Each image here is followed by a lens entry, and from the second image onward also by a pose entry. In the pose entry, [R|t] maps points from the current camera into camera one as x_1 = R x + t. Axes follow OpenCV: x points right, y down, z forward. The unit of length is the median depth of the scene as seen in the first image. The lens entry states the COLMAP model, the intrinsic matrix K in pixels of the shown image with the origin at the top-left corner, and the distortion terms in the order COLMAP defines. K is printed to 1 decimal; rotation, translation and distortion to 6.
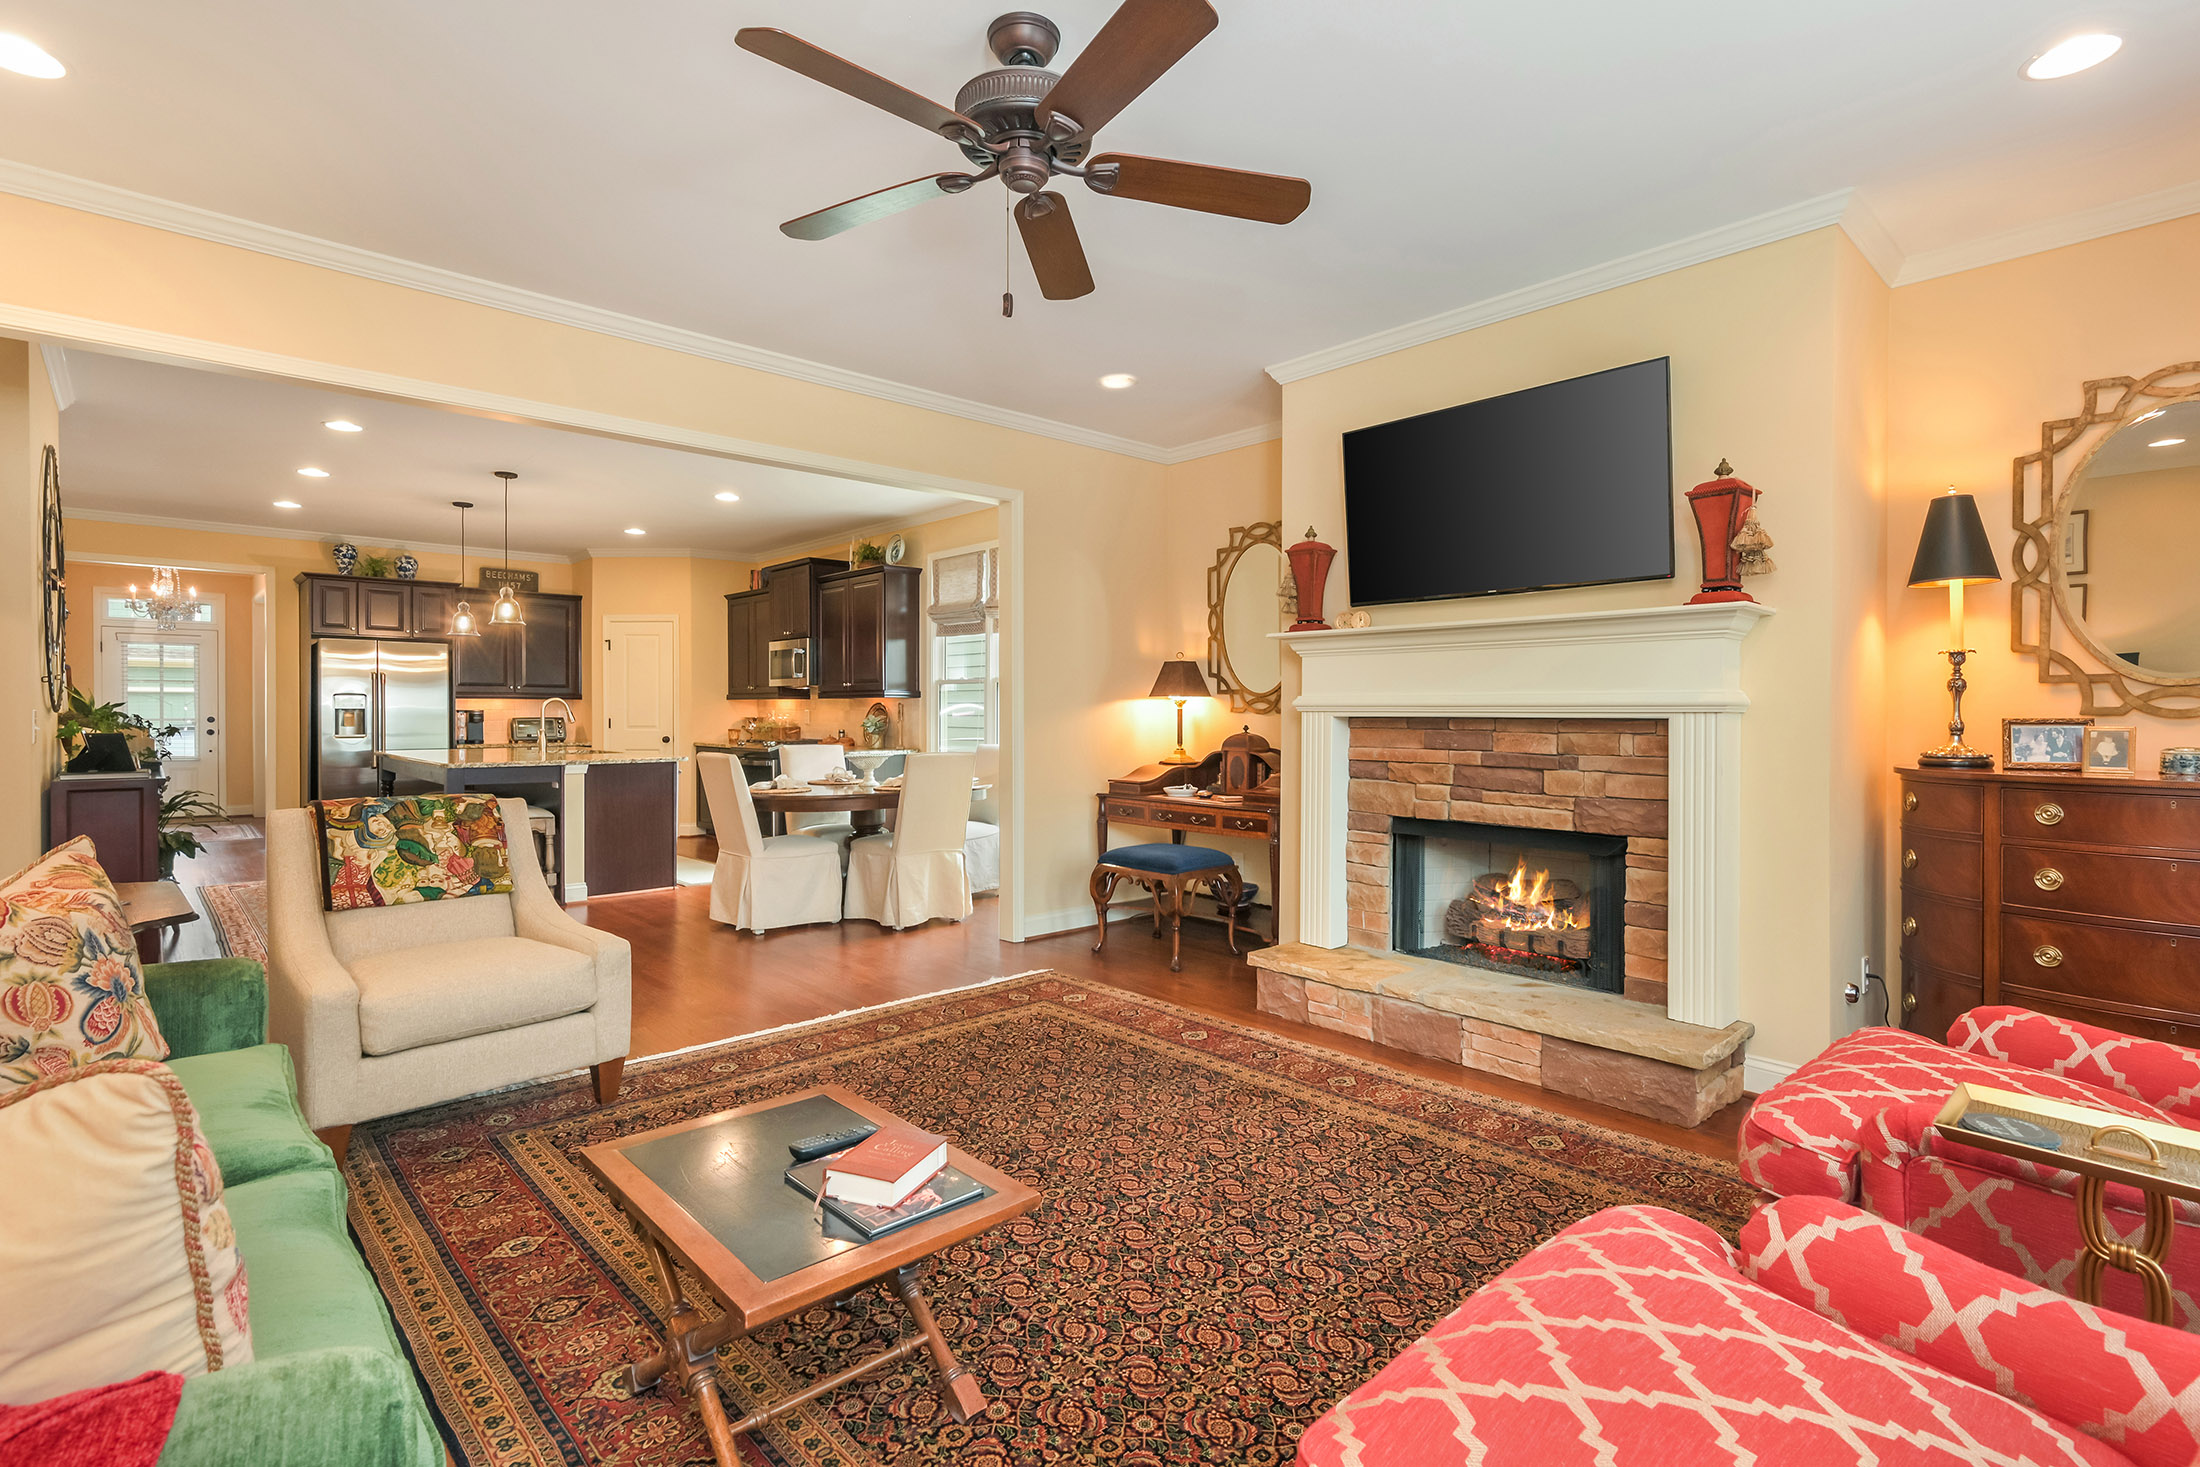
lens RADIAL K [[1041.1, 0, 1098.9], [0, 1041.1, 718.2], [0, 0, 1]] dist [0.011711, -0.000858]
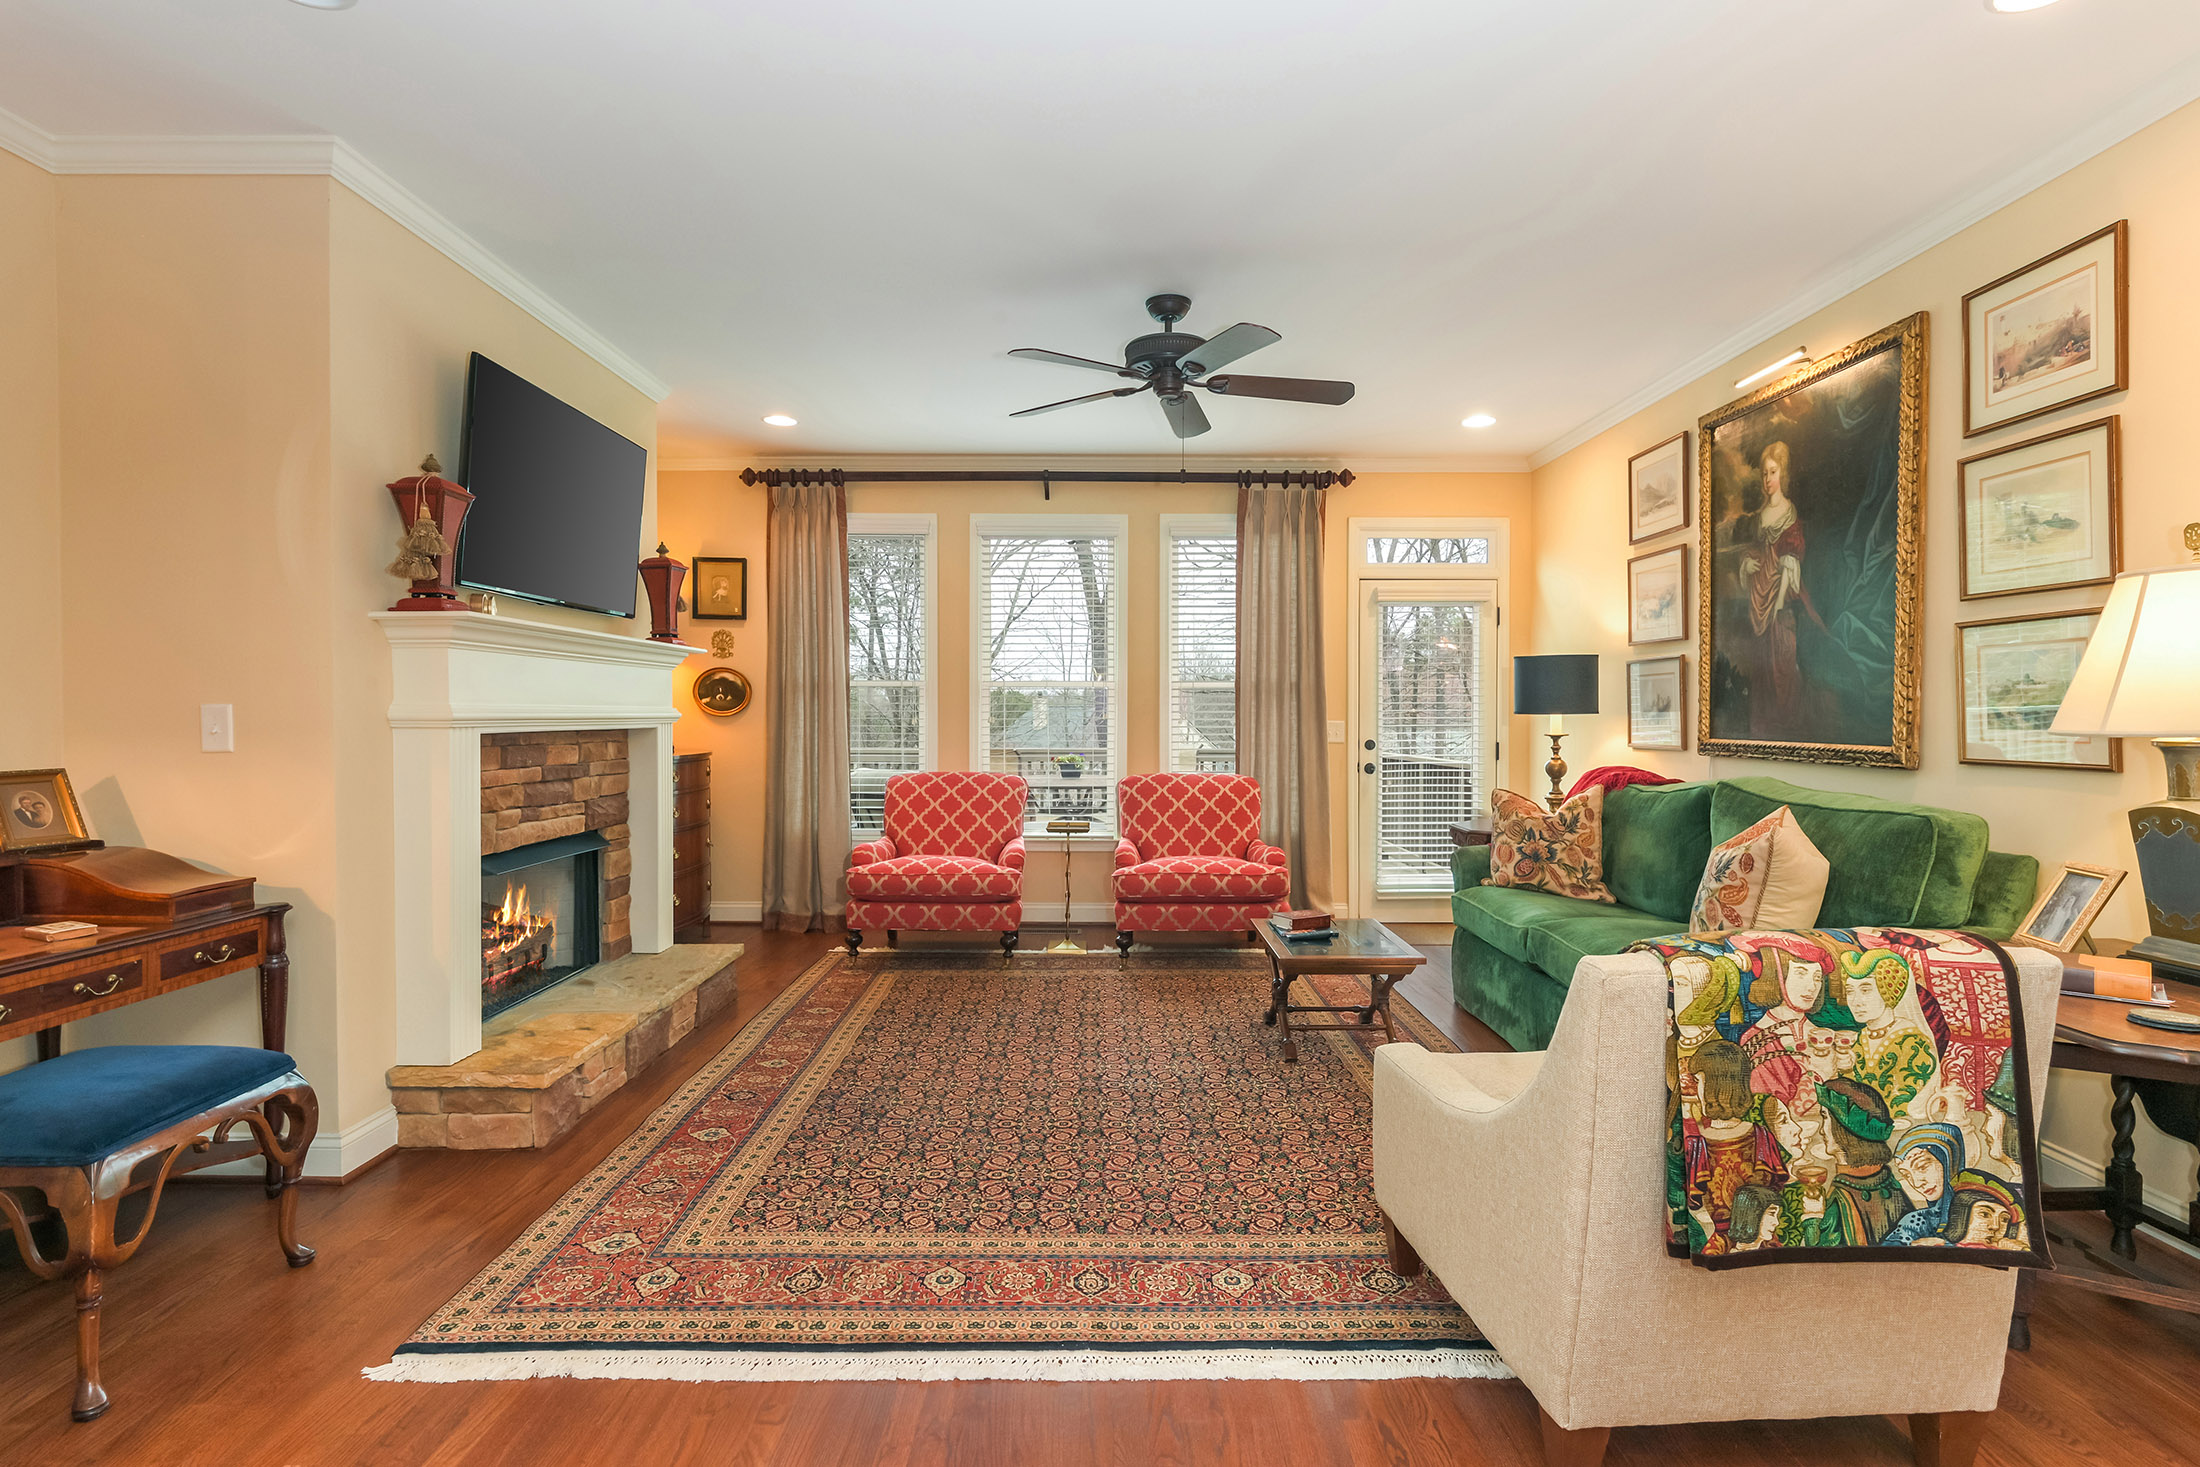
lens RADIAL K [[1090.4, 0, 1080.9], [0, 1090.4, 735.5], [0, 0, 1]] dist [0.010261, -0.003230]
pose [[-0.728889, -0.017074, 0.684419, -0.626487], [0.002821, 0.999606, 0.027941, -0.021121], [-0.684626, 0.022297, -0.728554, 1.296195]]
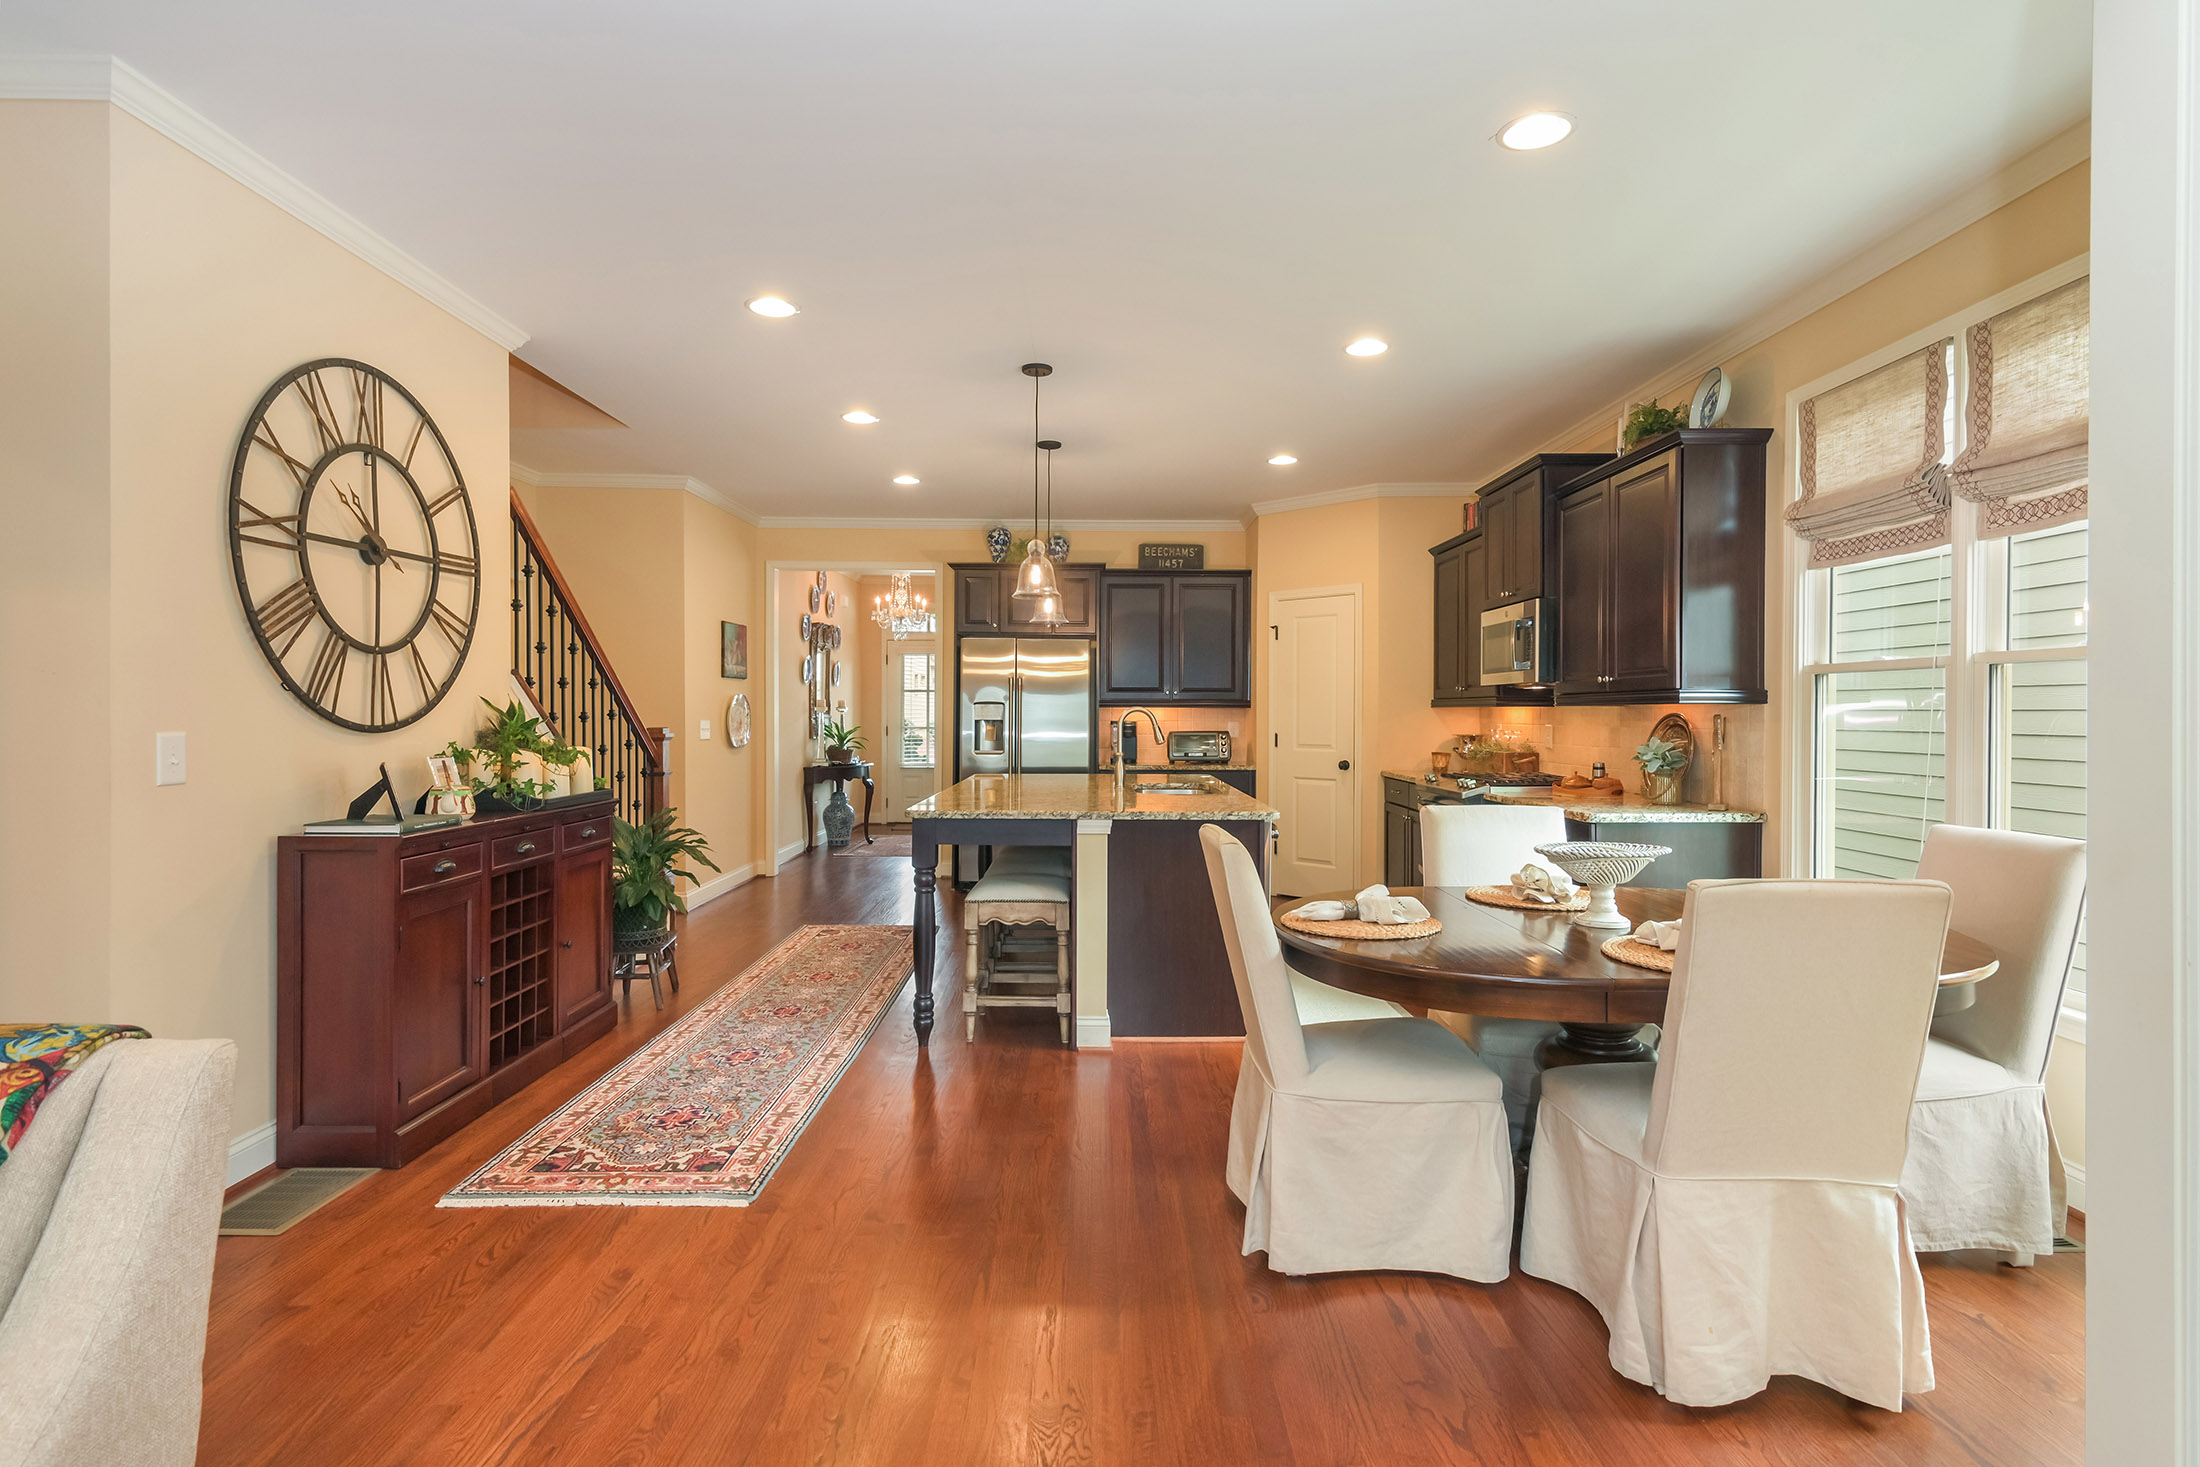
lens RADIAL K [[1090.4, 0, 1088.5], [0, 1090.4, 720.5], [0, 0, 1]] dist [0.010261, -0.003230]
pose [[0.740487, 0.004875, -0.672053, -0.128604], [-0.007052, 0.999975, -0.000515, -0.018419], [0.672033, 0.005121, 0.740503, 0.837575]]
